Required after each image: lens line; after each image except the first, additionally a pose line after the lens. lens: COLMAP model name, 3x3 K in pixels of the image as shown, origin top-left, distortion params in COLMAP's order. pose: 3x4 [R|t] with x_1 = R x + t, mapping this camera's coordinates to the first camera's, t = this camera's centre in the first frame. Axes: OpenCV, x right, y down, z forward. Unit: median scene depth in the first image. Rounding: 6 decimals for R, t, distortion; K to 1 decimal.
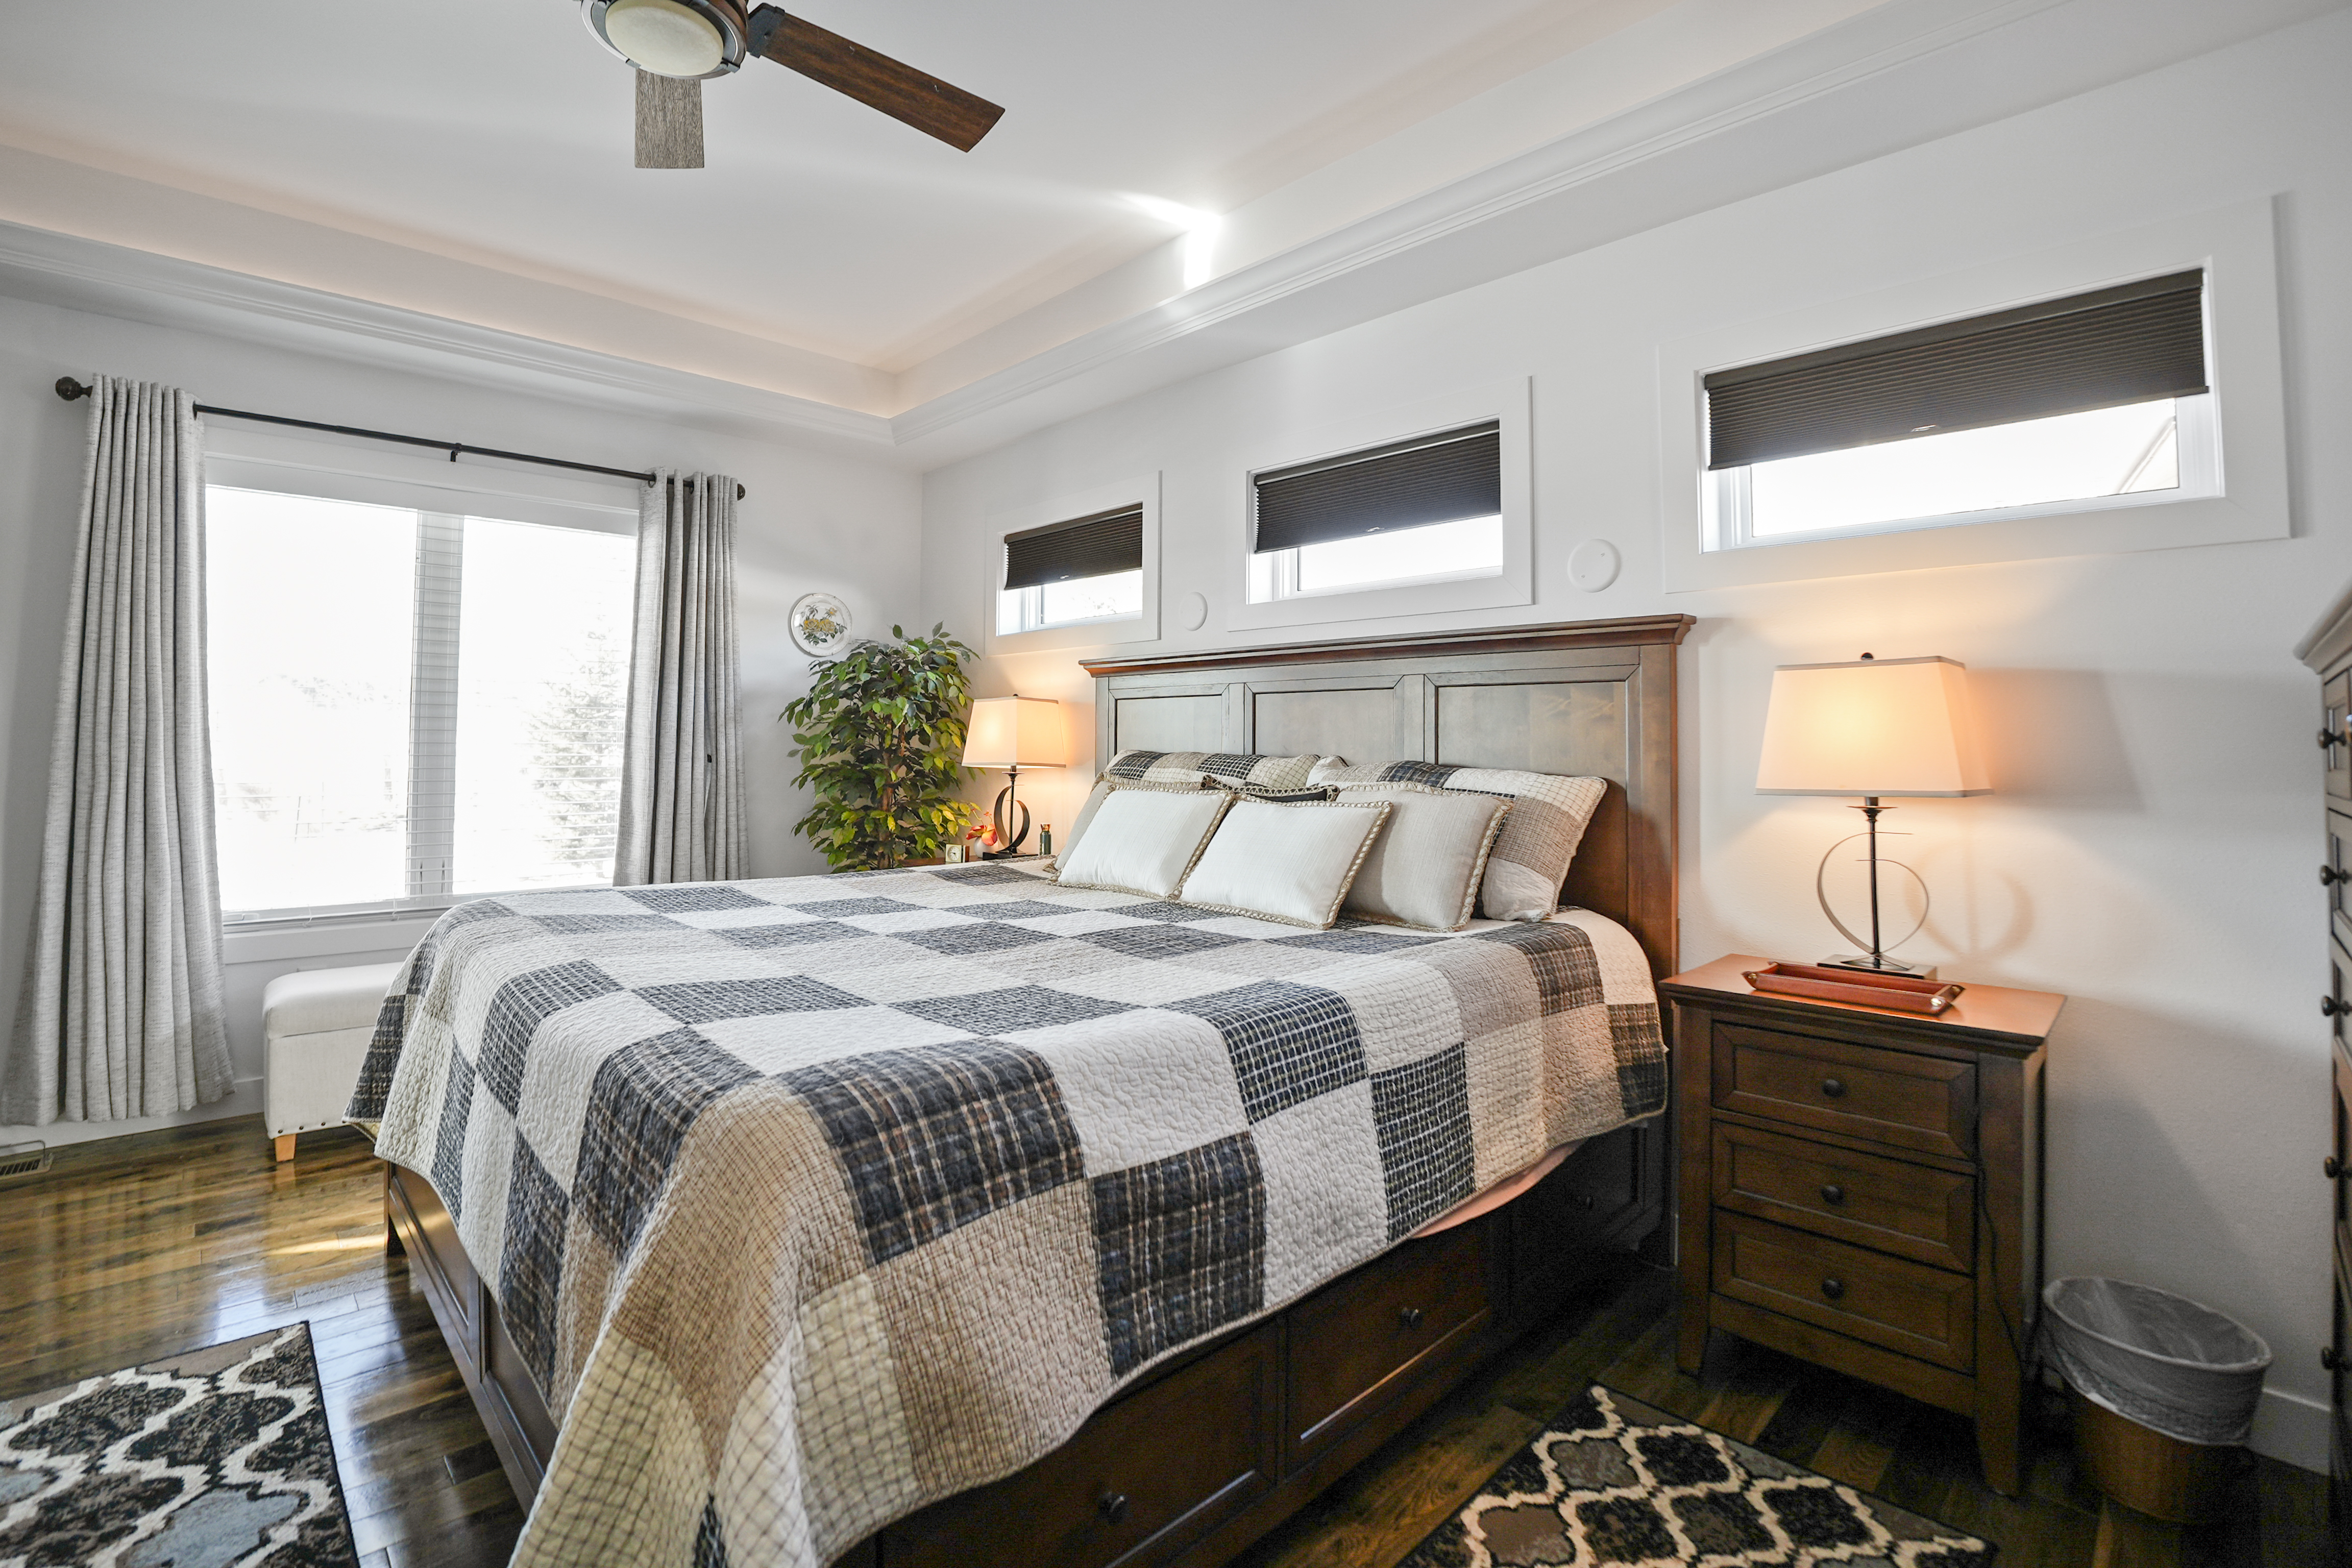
lens RADIAL K [[1064.2, 0, 1183.9], [0, 1064.2, 716.0], [0, 0, 1]] dist [-0.054474, 0.008140]
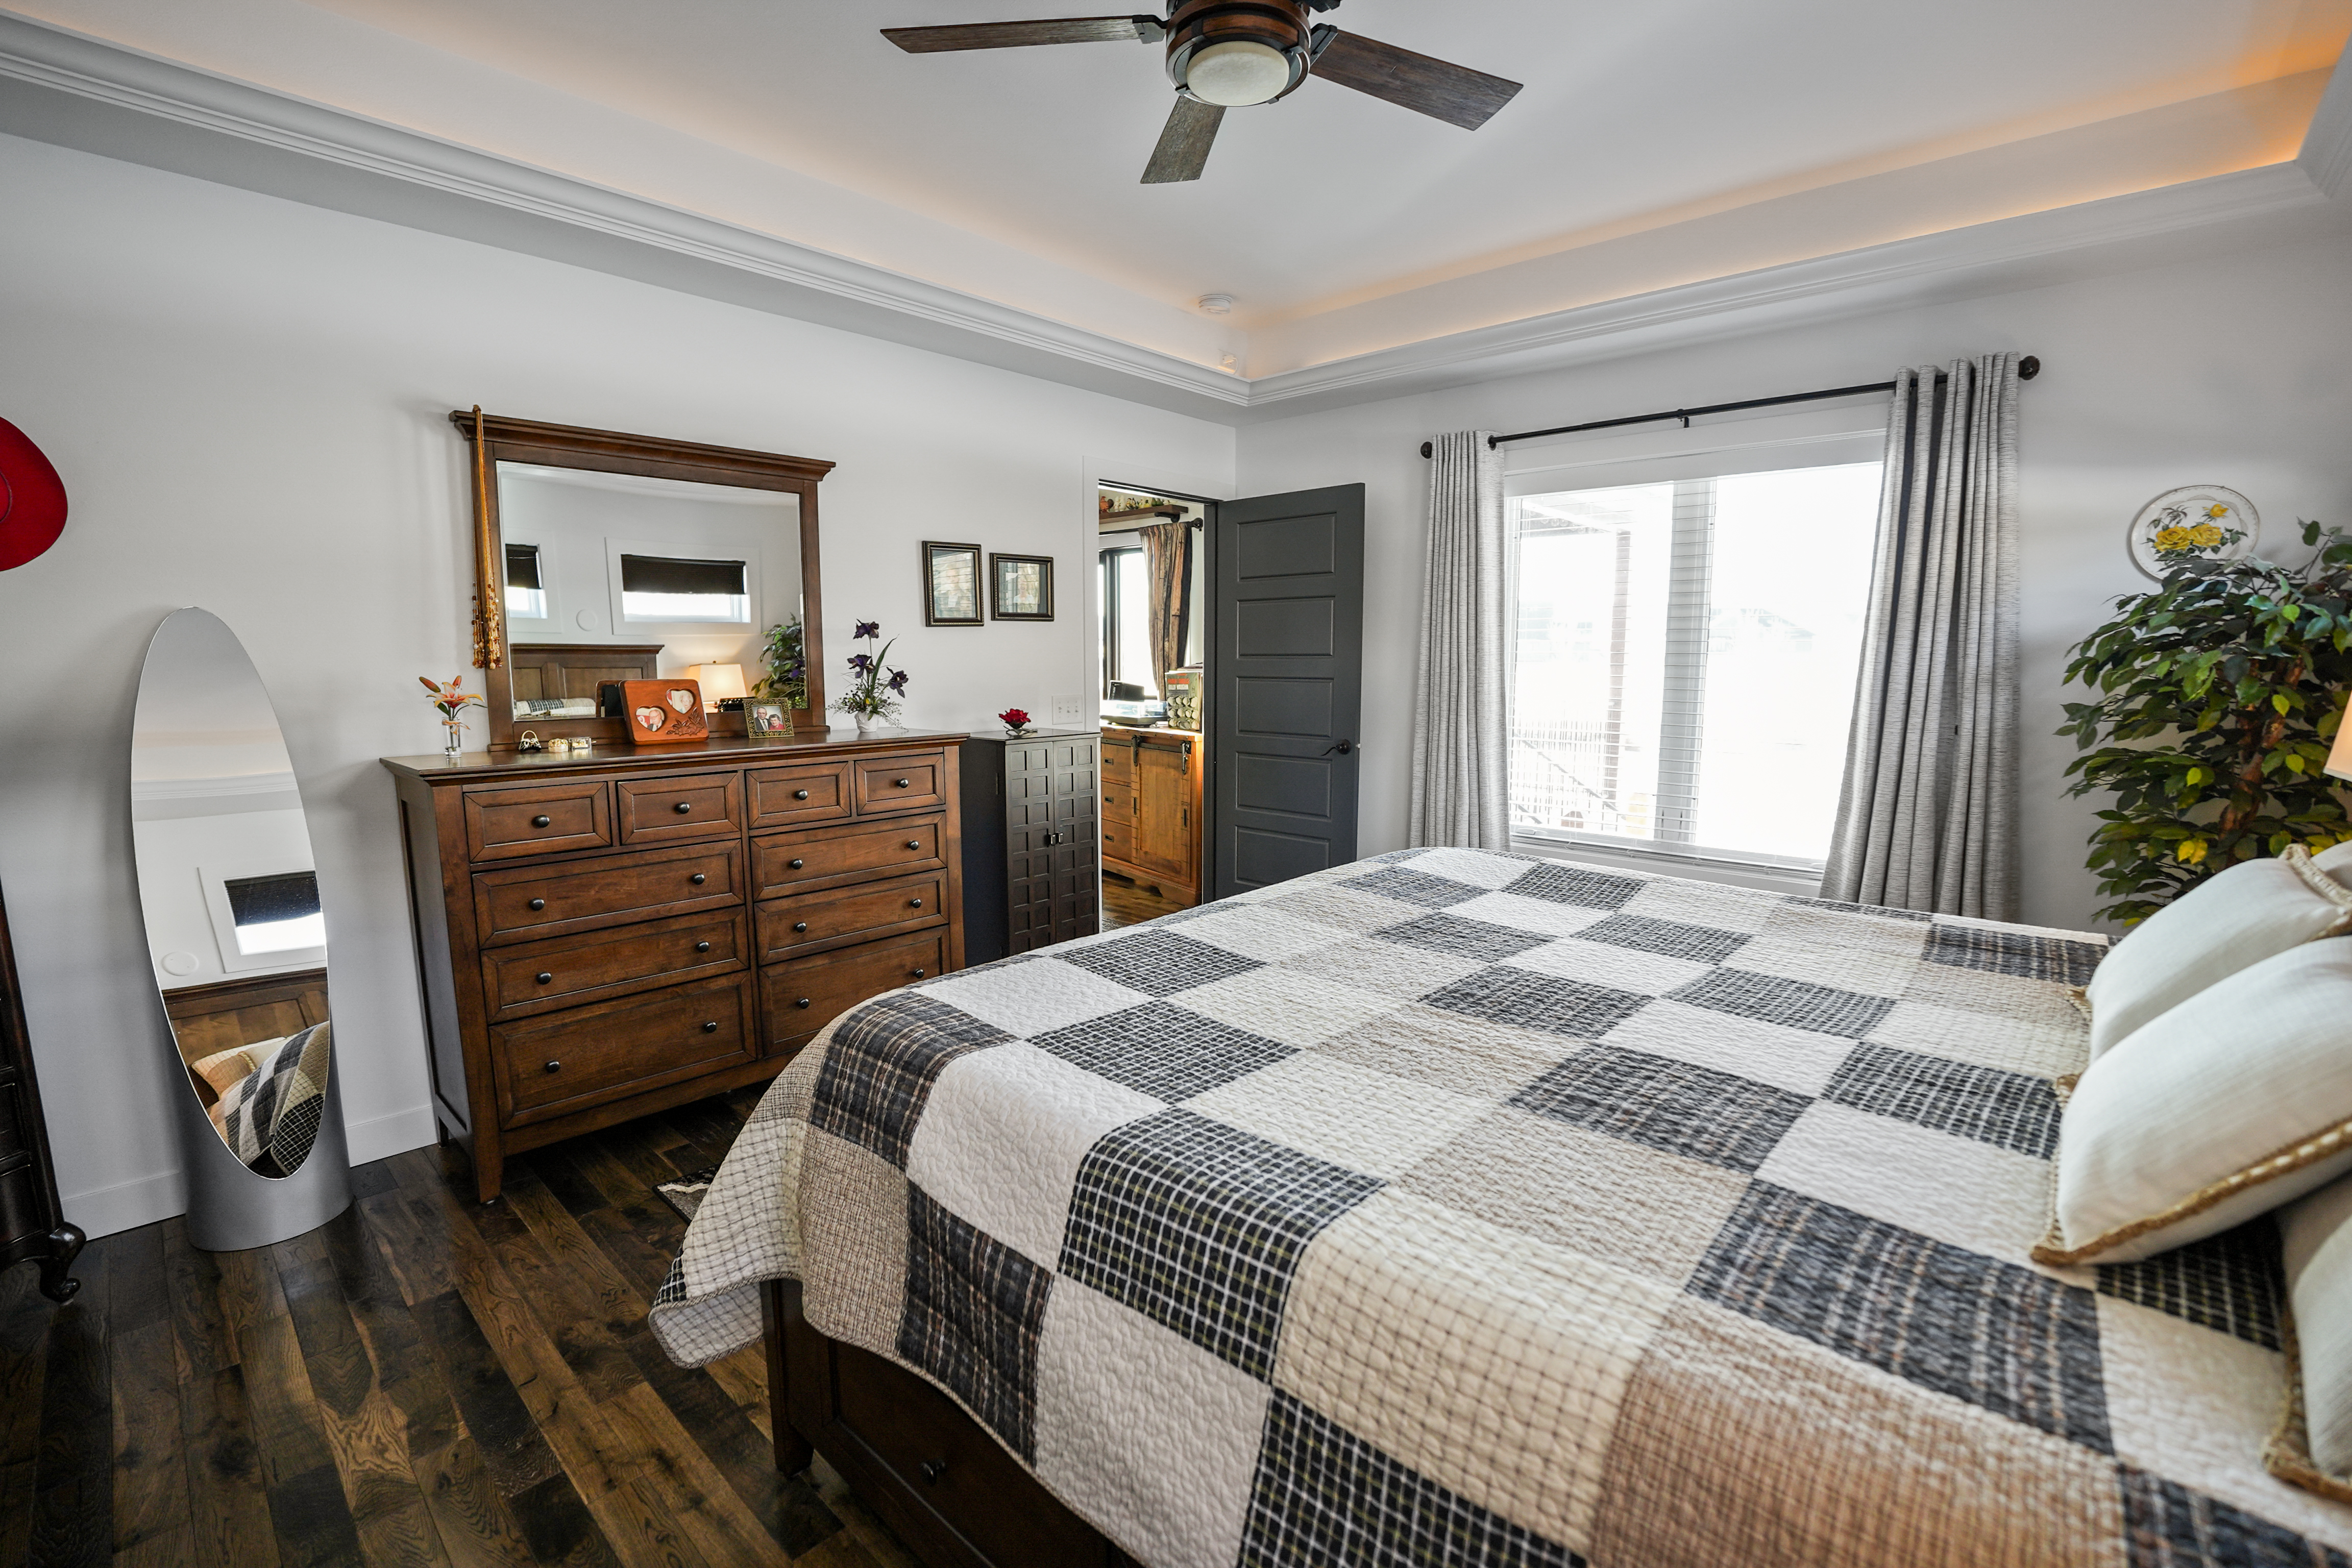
lens RADIAL K [[1064.2, 0, 1181.1], [0, 1064.2, 792.4], [0, 0, 1]] dist [-0.054474, 0.008140]
pose [[0.046137, 0.125472, -0.991024, 0.369722], [0.027266, 0.991552, 0.126809, -0.034932], [0.998563, -0.032872, 0.042326, 0.481446]]
